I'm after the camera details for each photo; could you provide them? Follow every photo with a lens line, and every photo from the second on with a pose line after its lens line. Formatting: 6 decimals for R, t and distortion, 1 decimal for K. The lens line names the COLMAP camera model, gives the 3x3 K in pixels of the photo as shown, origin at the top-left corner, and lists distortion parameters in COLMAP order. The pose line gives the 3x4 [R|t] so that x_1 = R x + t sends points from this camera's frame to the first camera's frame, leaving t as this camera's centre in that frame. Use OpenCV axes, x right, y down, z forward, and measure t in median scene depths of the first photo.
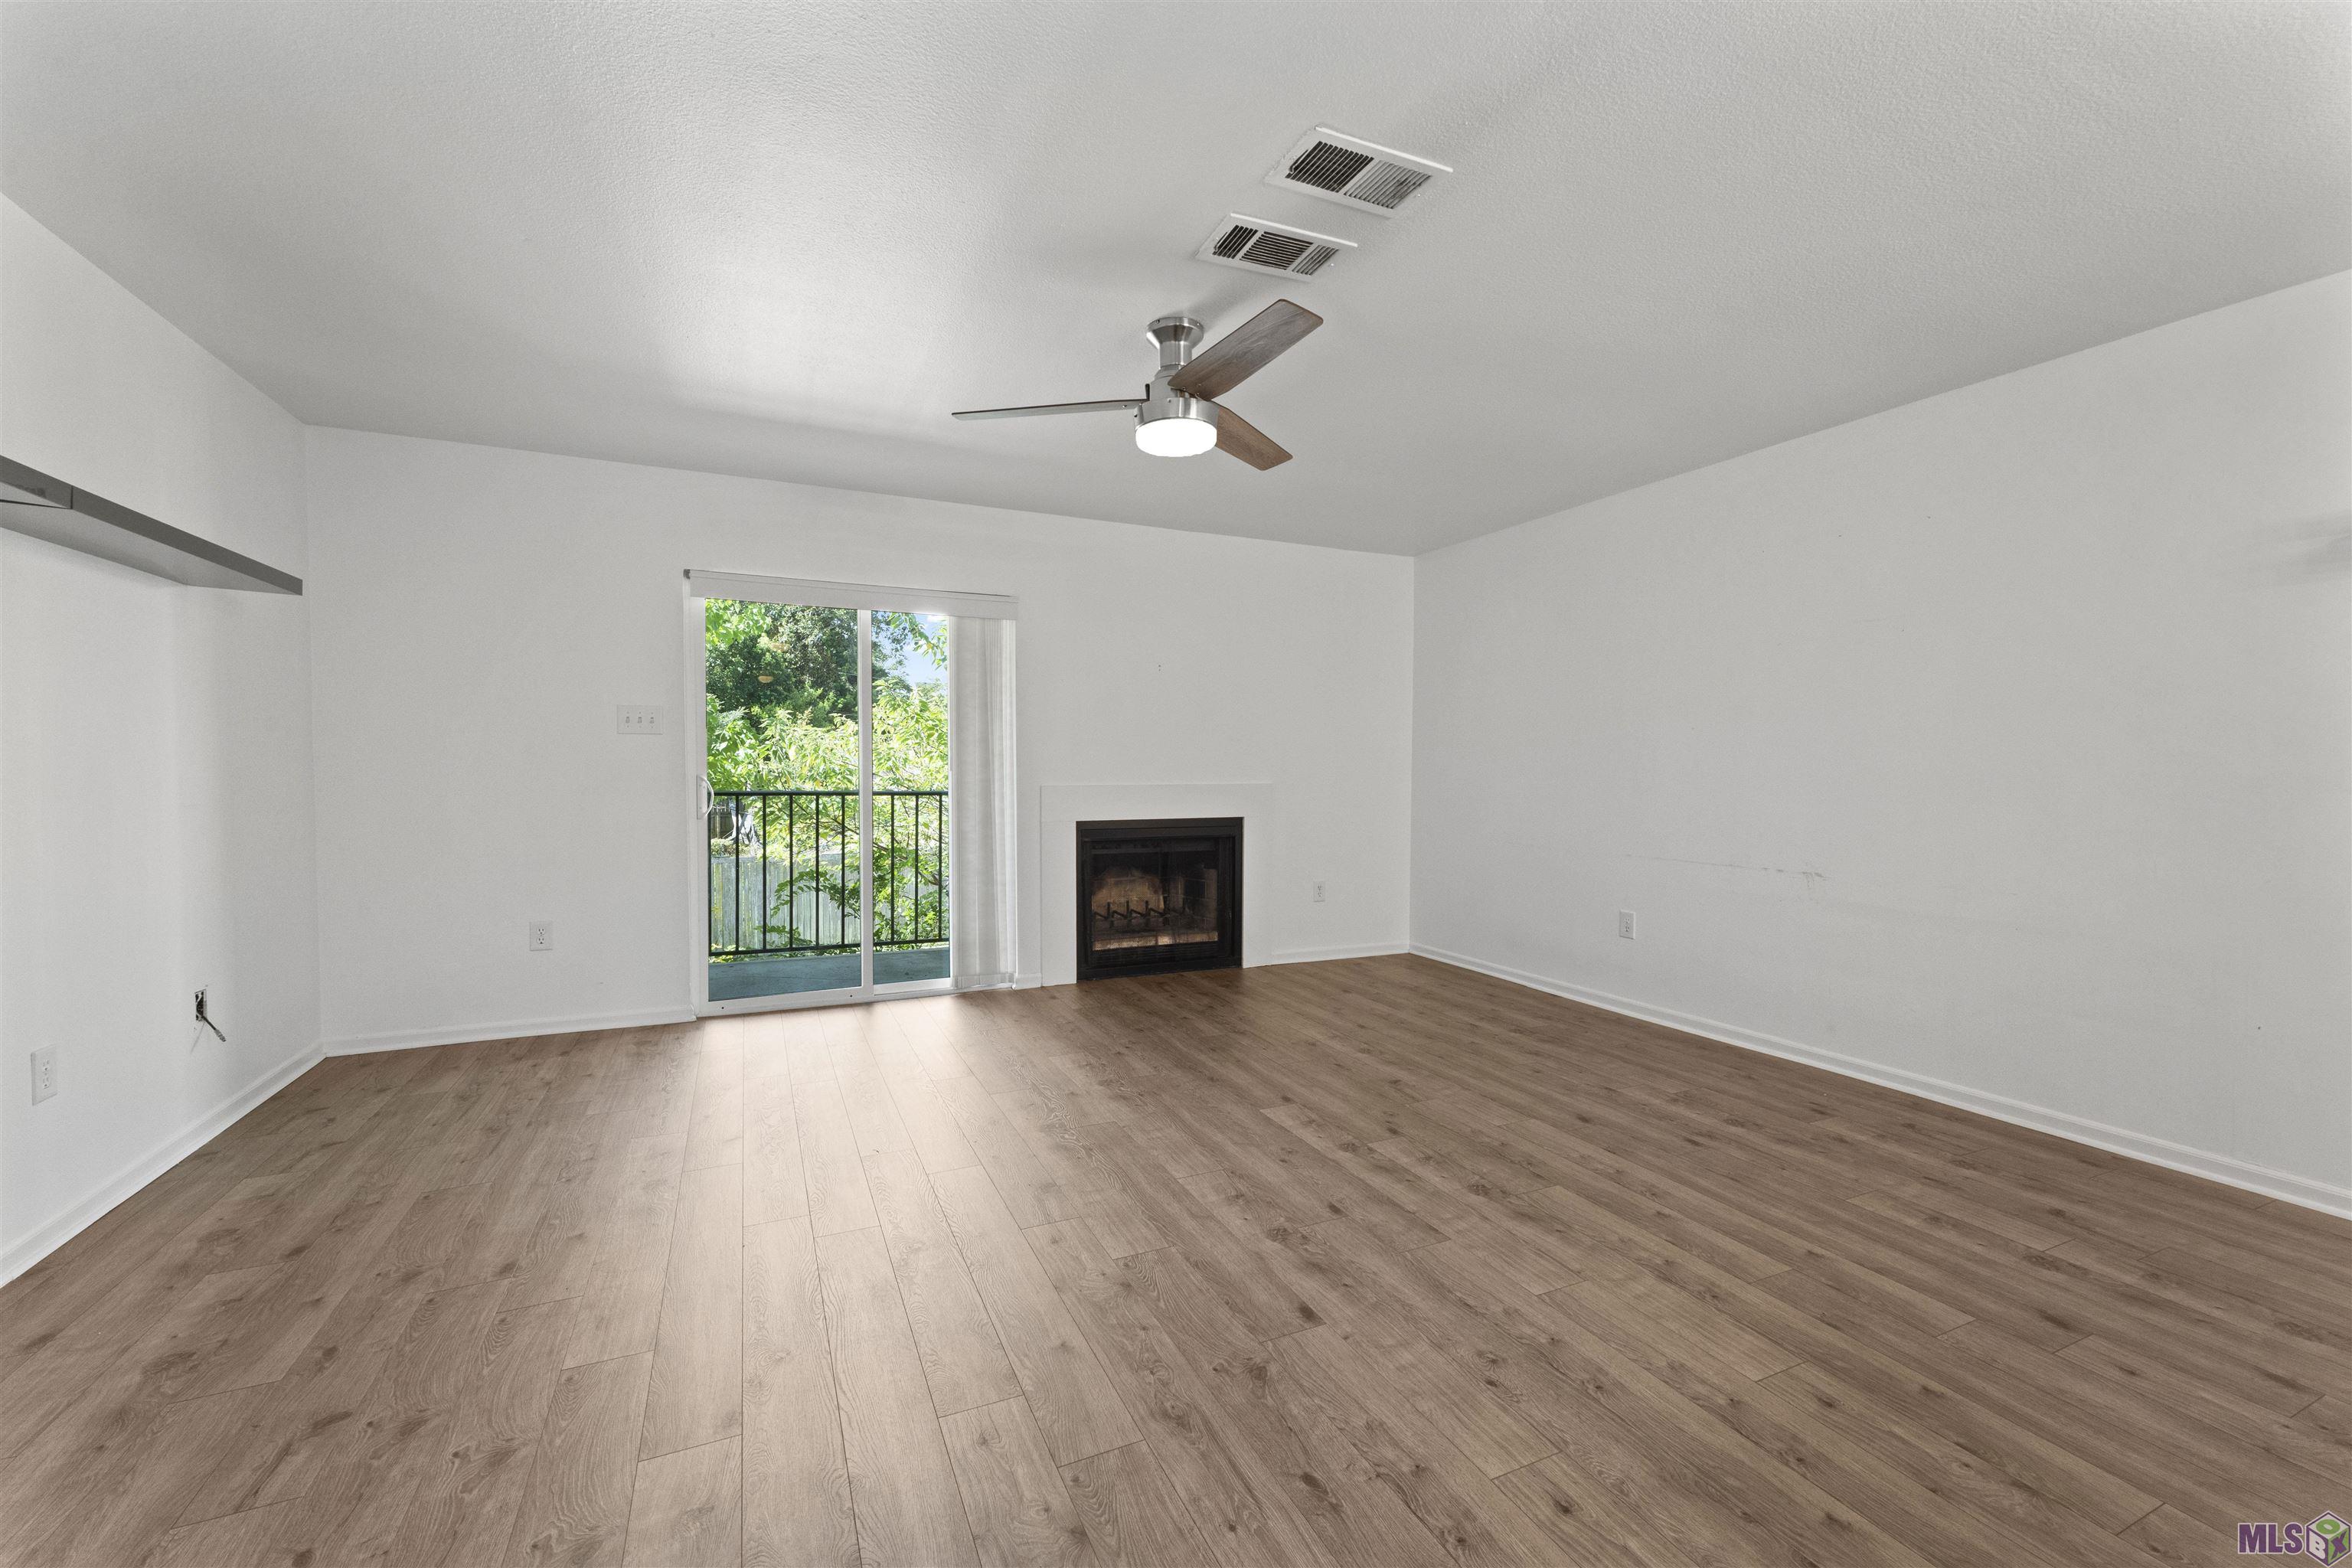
lens RADIAL K [[939.5, 0, 1157.2], [0, 939.5, 786.3], [0, 0, 1]] dist [-0.000763, 0.000976]
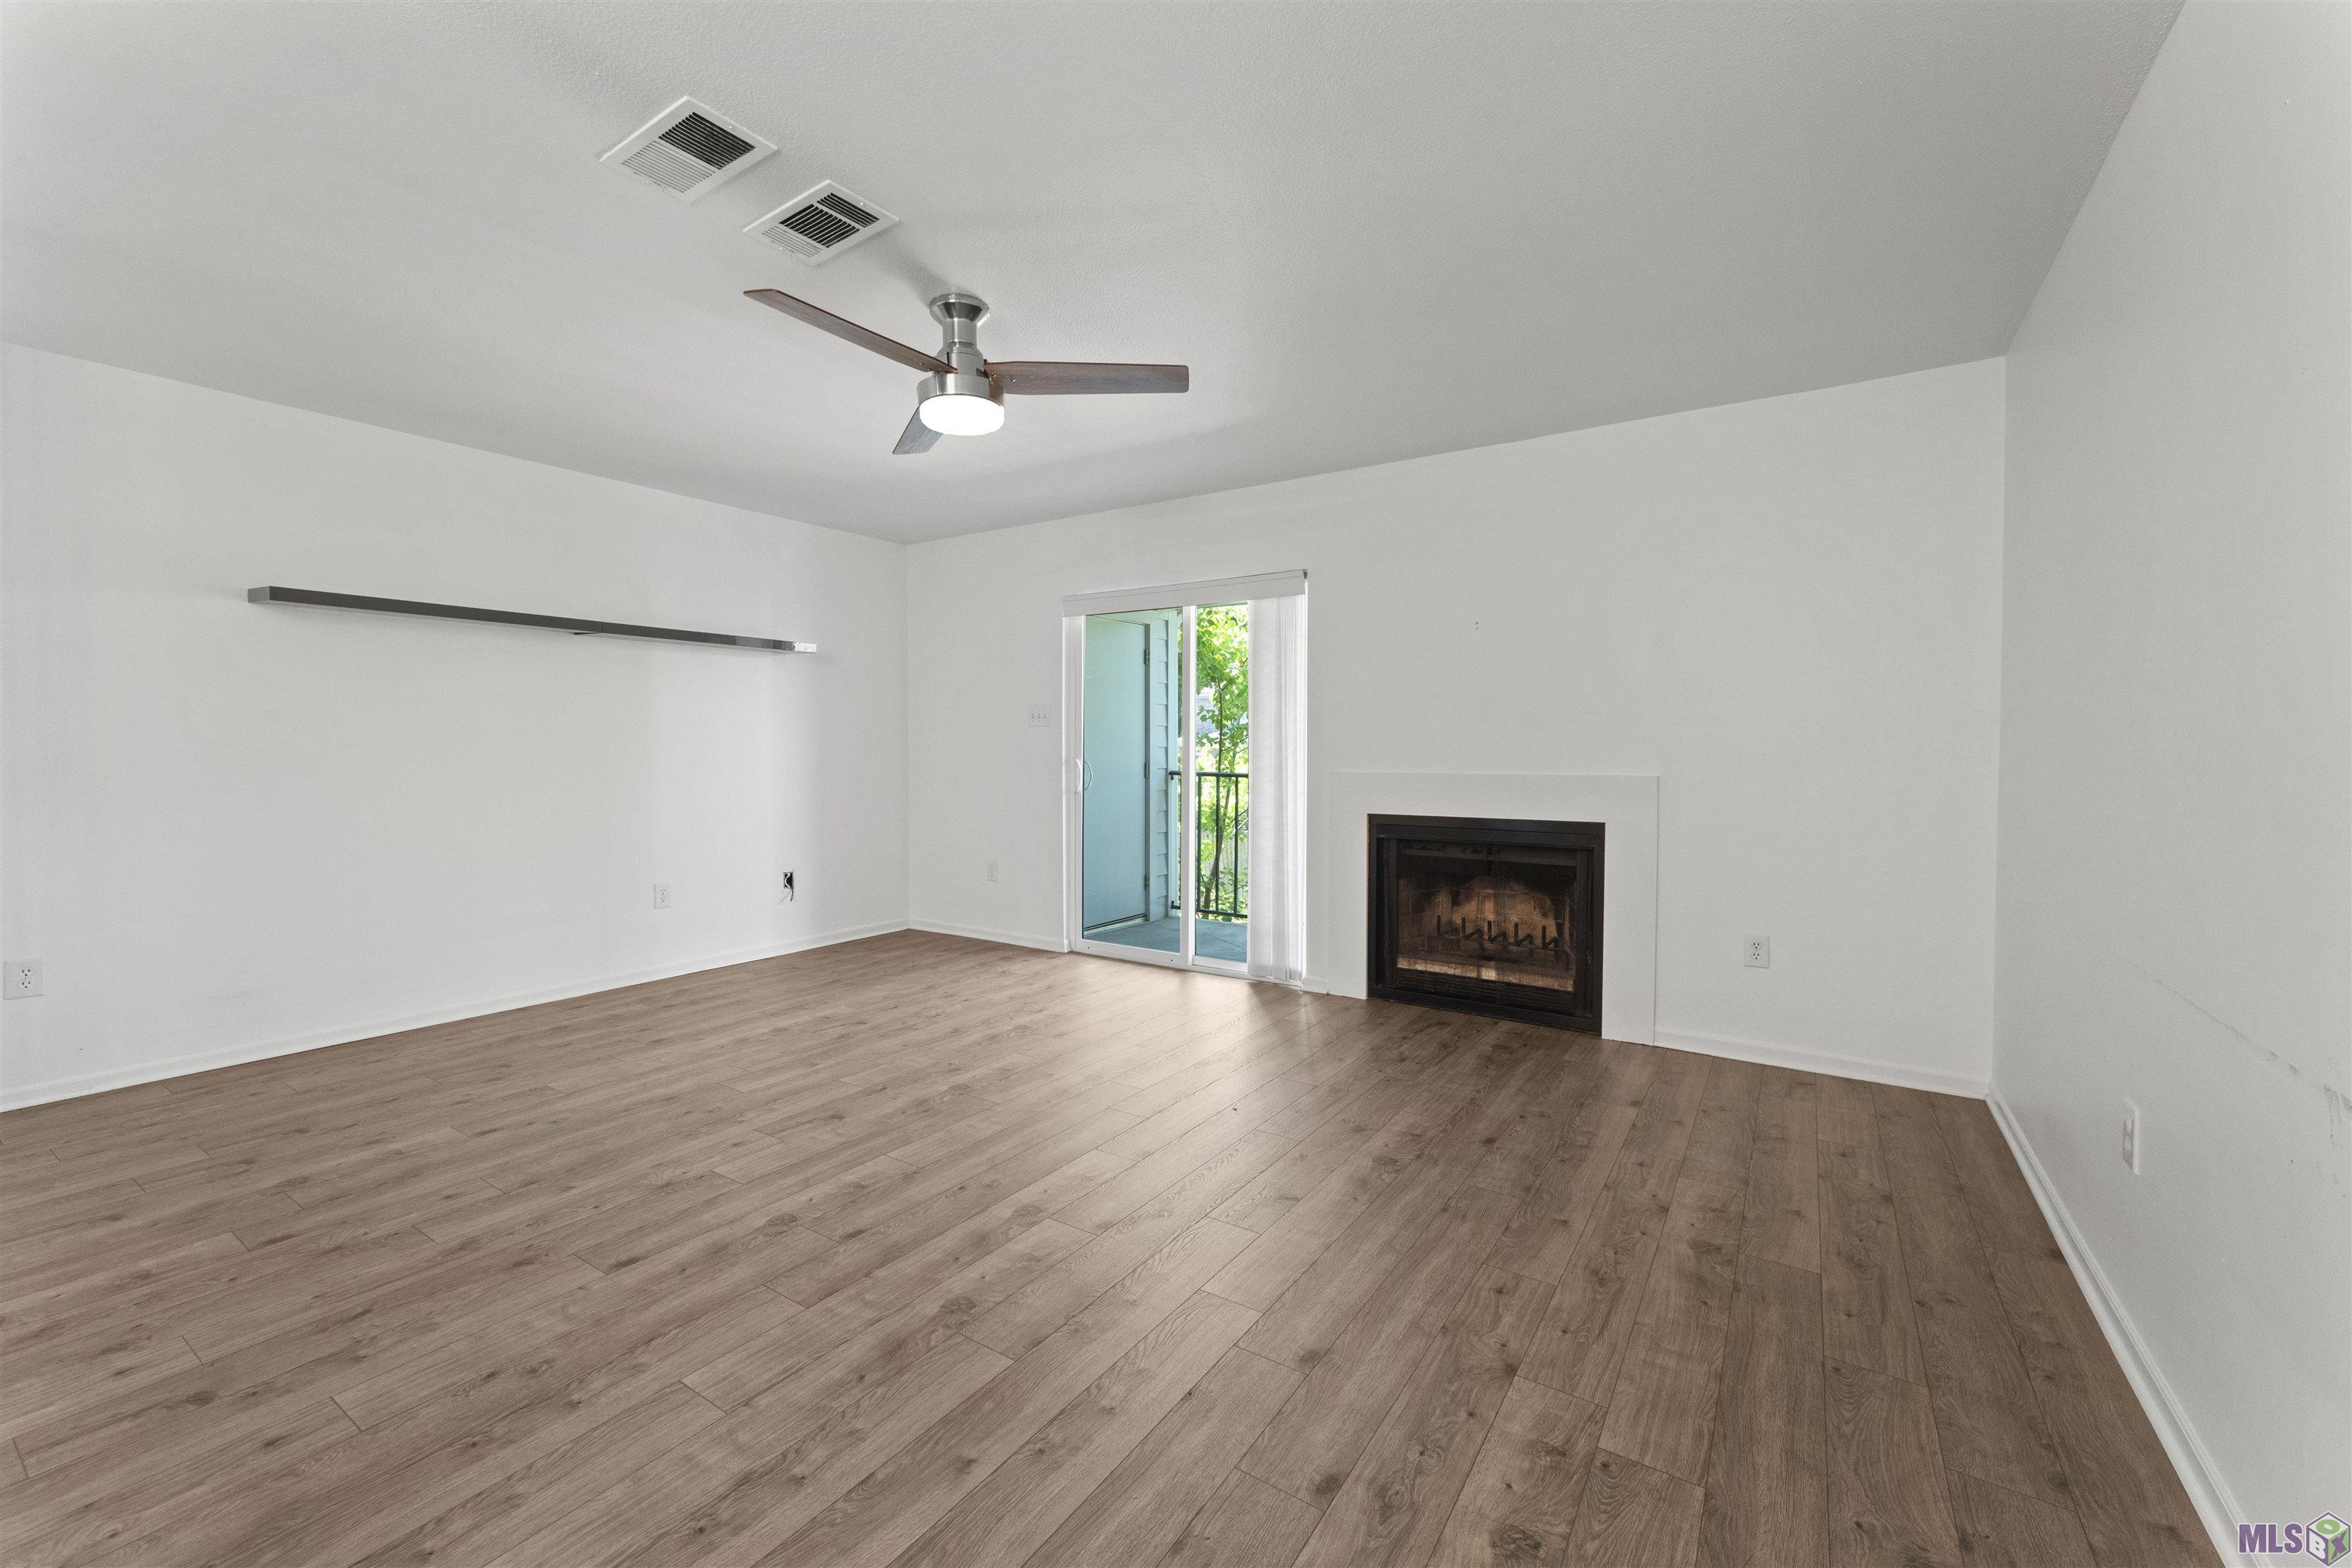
lens RADIAL K [[939.5, 0, 1174.8], [0, 939.5, 775.0], [0, 0, 1]] dist [-0.000763, 0.000976]
pose [[0.534414, 0.020642, -0.844971, 0.648018], [-0.017913, 0.999754, 0.013093, -0.008655], [0.845033, 0.008139, 0.534652, 0.445847]]
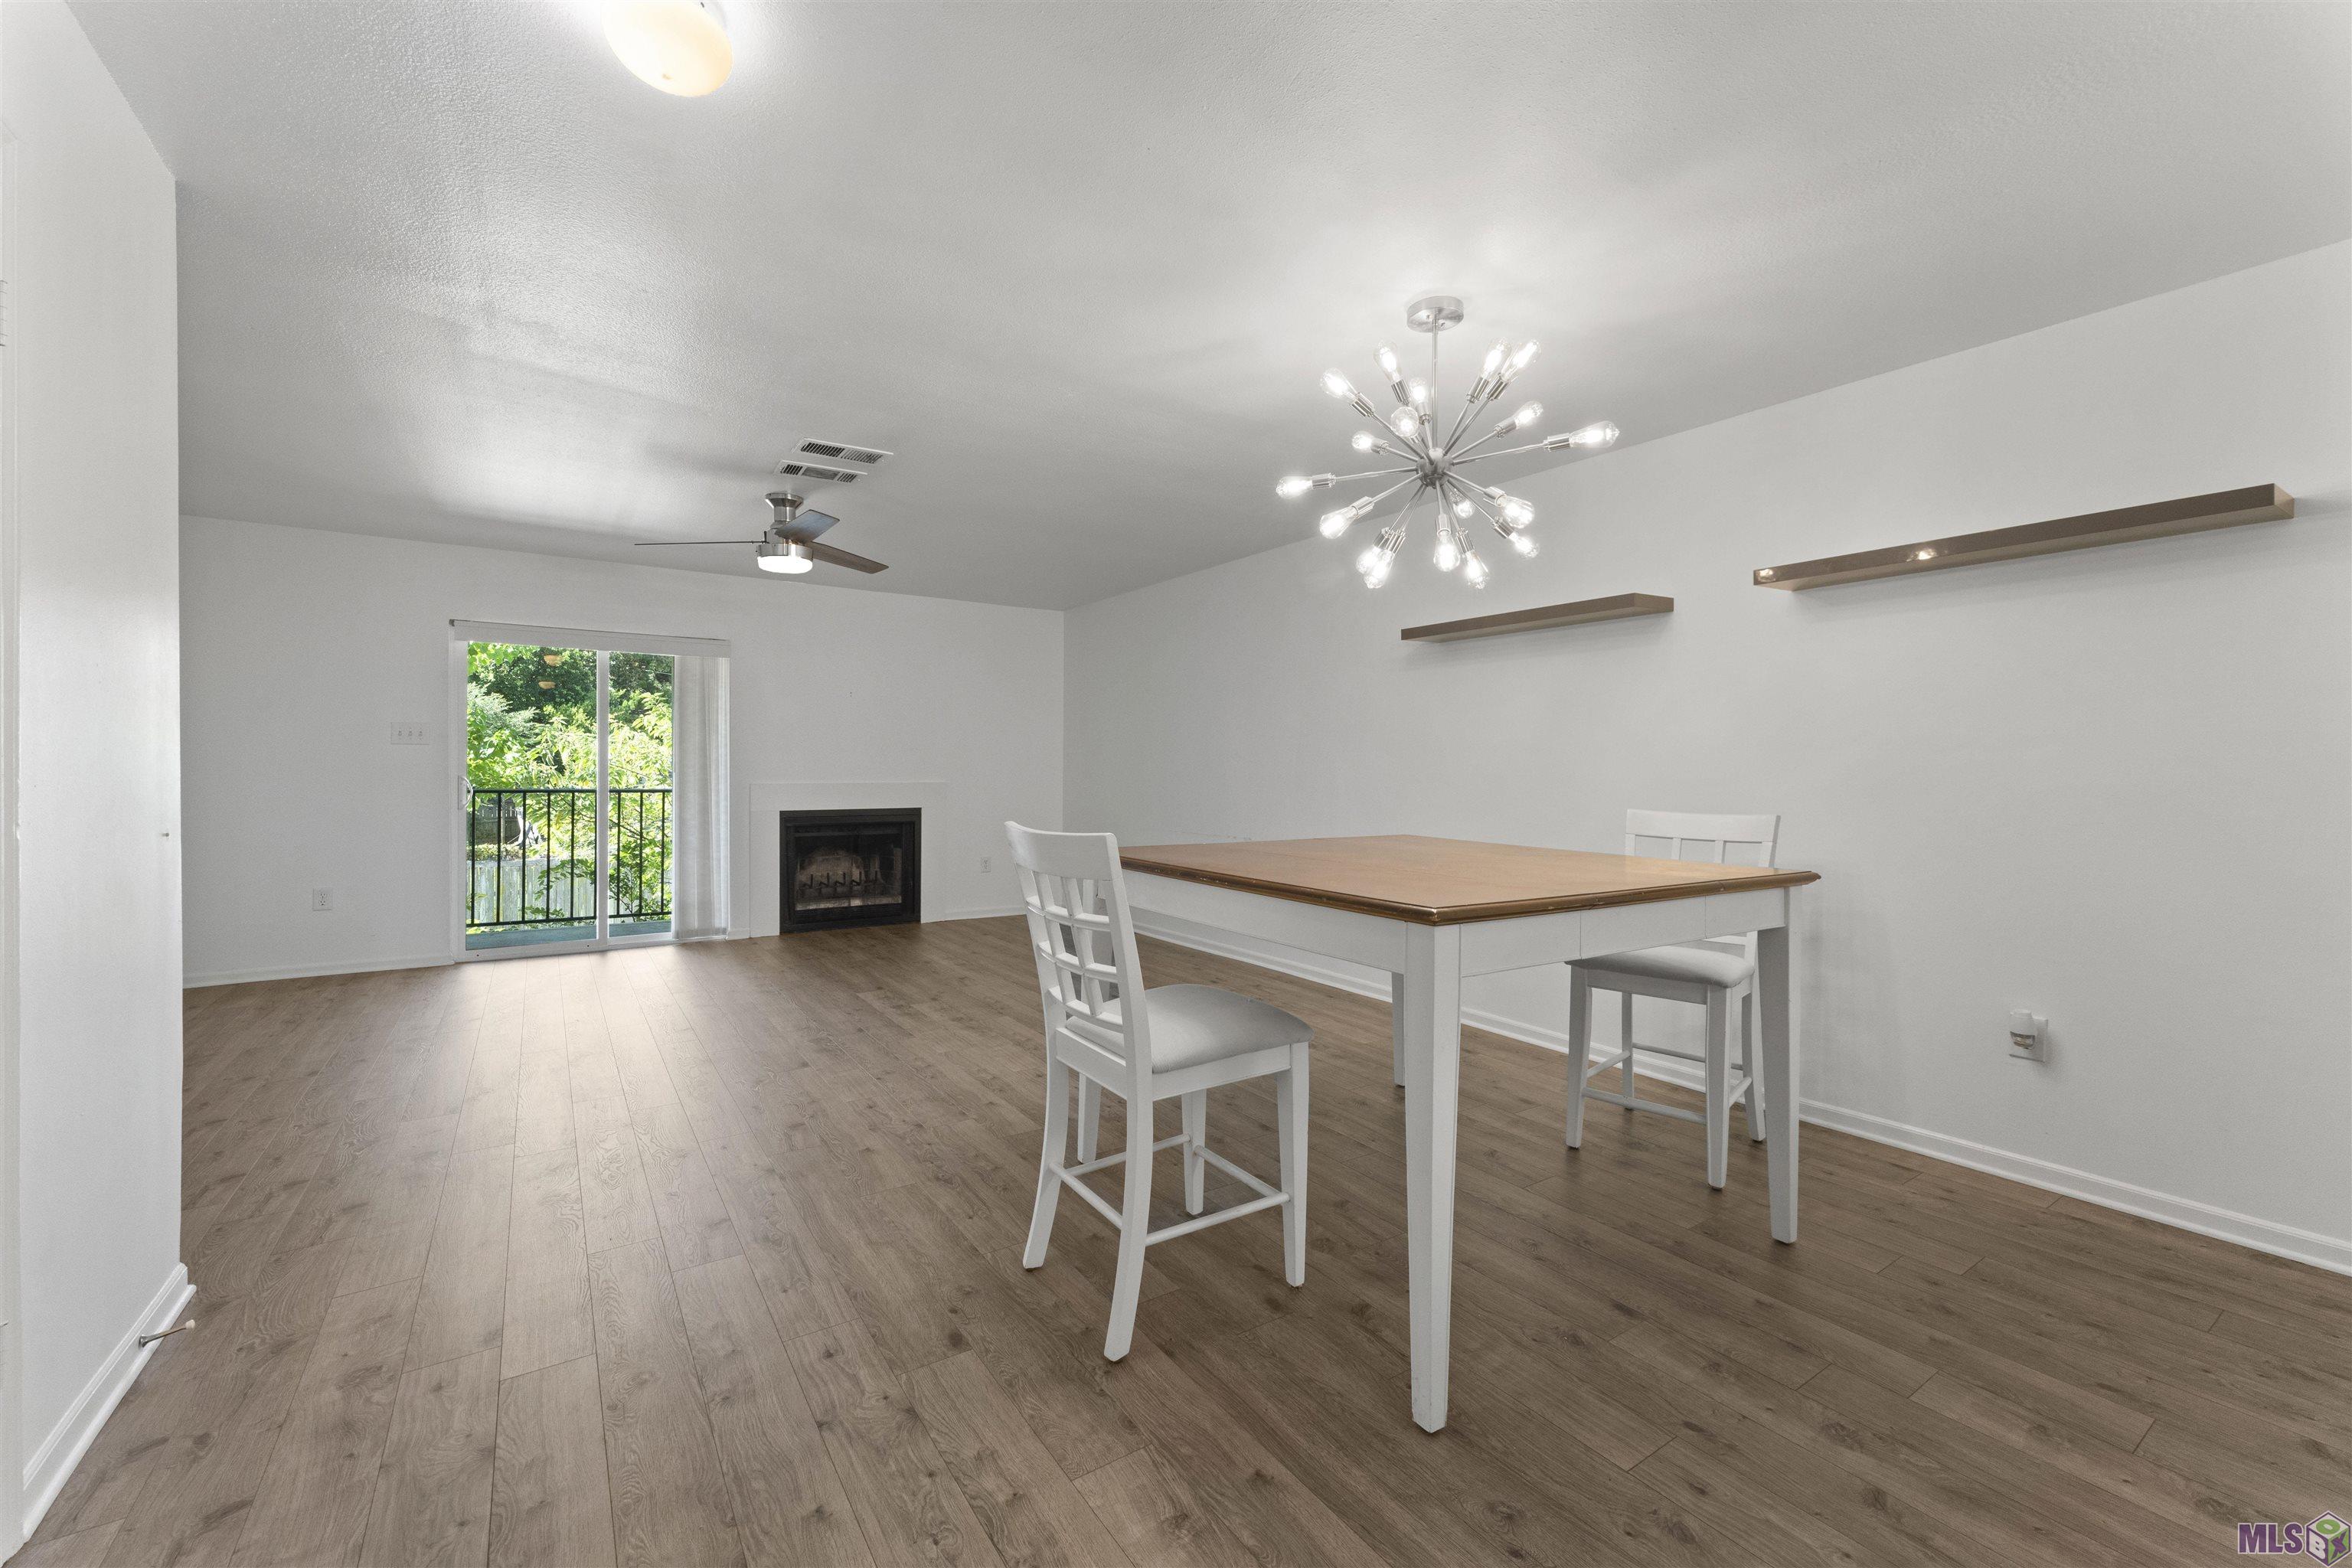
lens RADIAL K [[939.5, 0, 1154.3], [0, 939.5, 767.4], [0, 0, 1]] dist [-0.000763, 0.000976]
pose [[0.986489, 0.001757, 0.163820, 0.251173], [0.002016, 0.999737, -0.022864, 0.008565], [-0.163817, 0.022885, 0.986225, -0.448381]]
